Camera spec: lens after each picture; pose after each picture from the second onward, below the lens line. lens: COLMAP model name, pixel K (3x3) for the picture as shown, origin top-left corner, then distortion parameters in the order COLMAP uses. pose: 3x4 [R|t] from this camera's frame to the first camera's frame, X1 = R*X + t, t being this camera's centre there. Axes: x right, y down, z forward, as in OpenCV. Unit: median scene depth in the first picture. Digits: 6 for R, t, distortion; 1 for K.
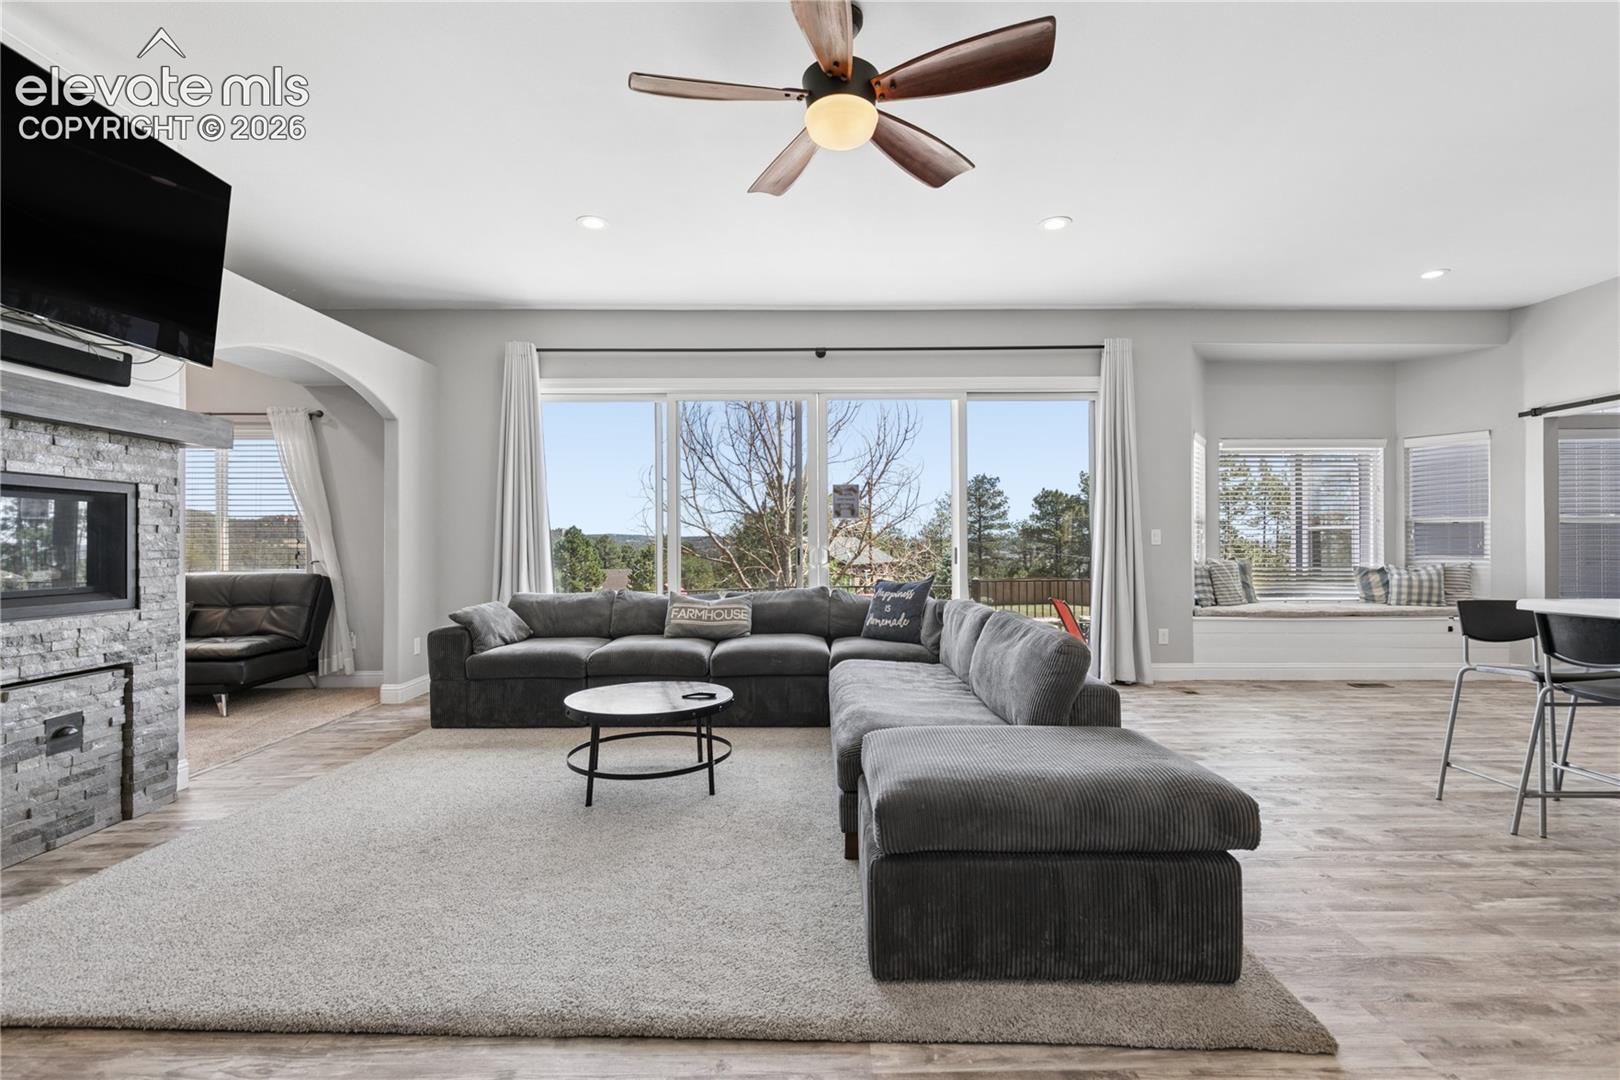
lens RADIAL K [[729.8, 0, 820.0], [0, 729.8, 545.2], [0, 0, 1]] dist [0.012761, -0.002658]
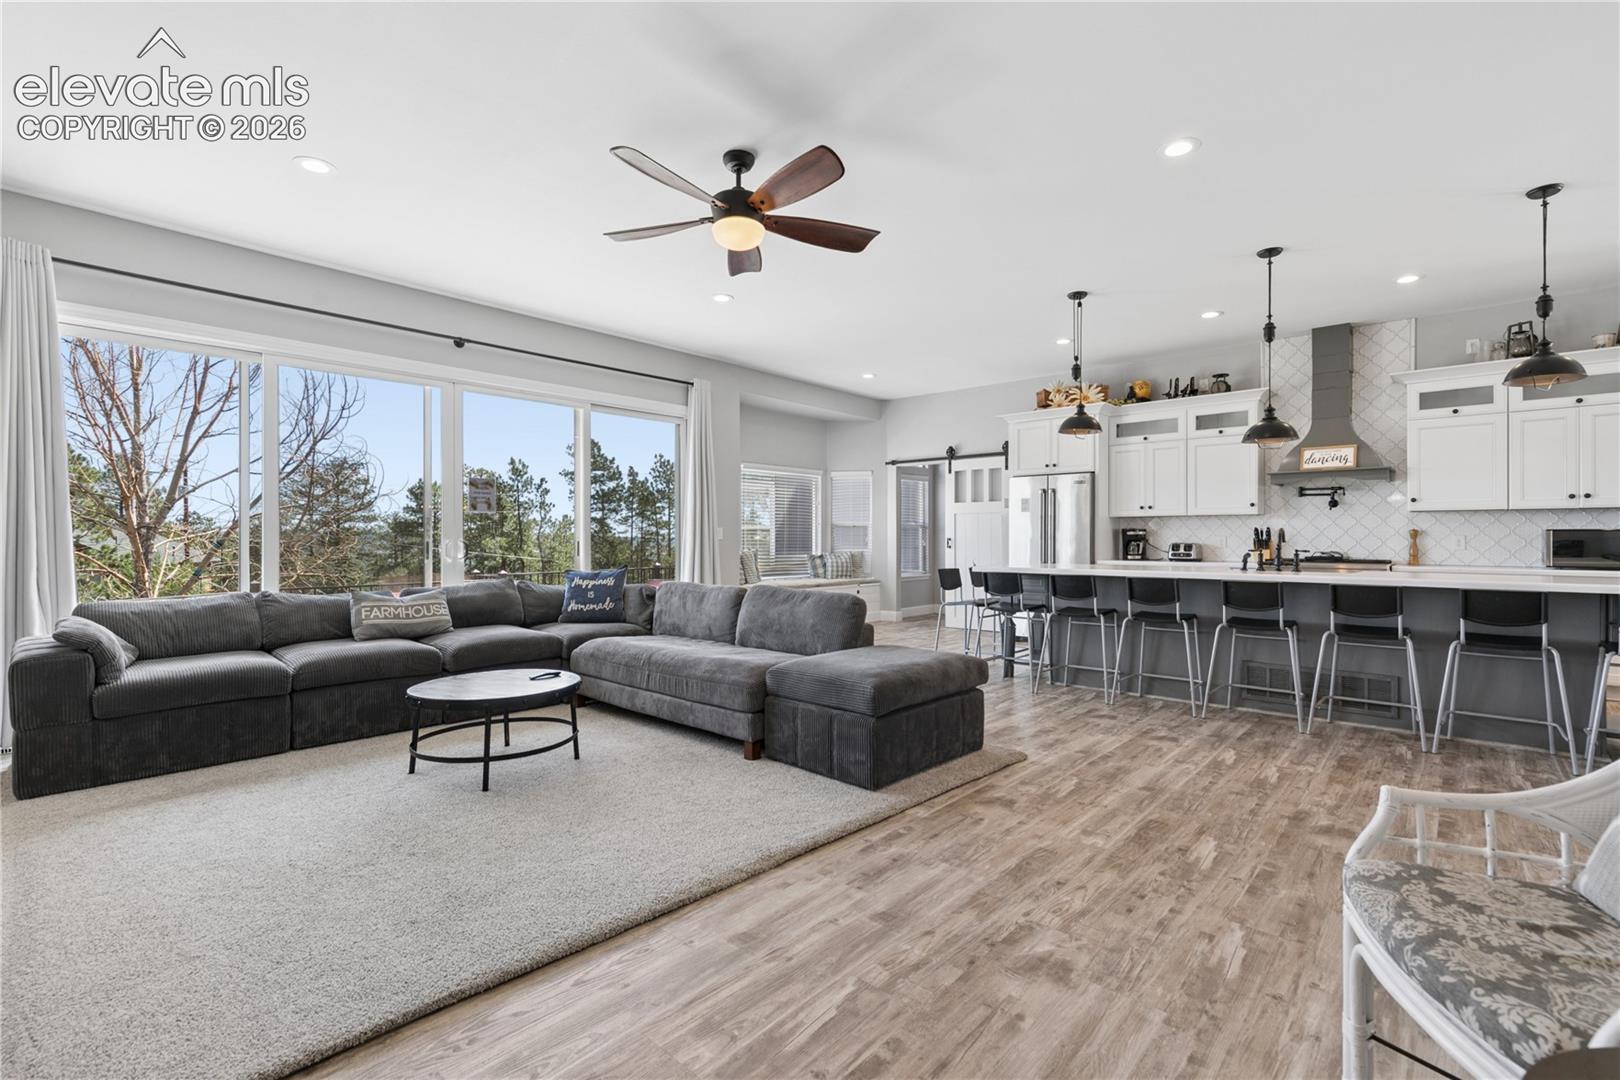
lens RADIAL K [[729.8, 0, 816.8], [0, 729.8, 537.7], [0, 0, 1]] dist [0.012761, -0.002658]
pose [[0.676547, 0.005185, 0.736381, -0.537390], [-0.002398, 0.999985, -0.004839, 0.003384], [-0.736395, 0.001508, 0.676550, -0.026042]]
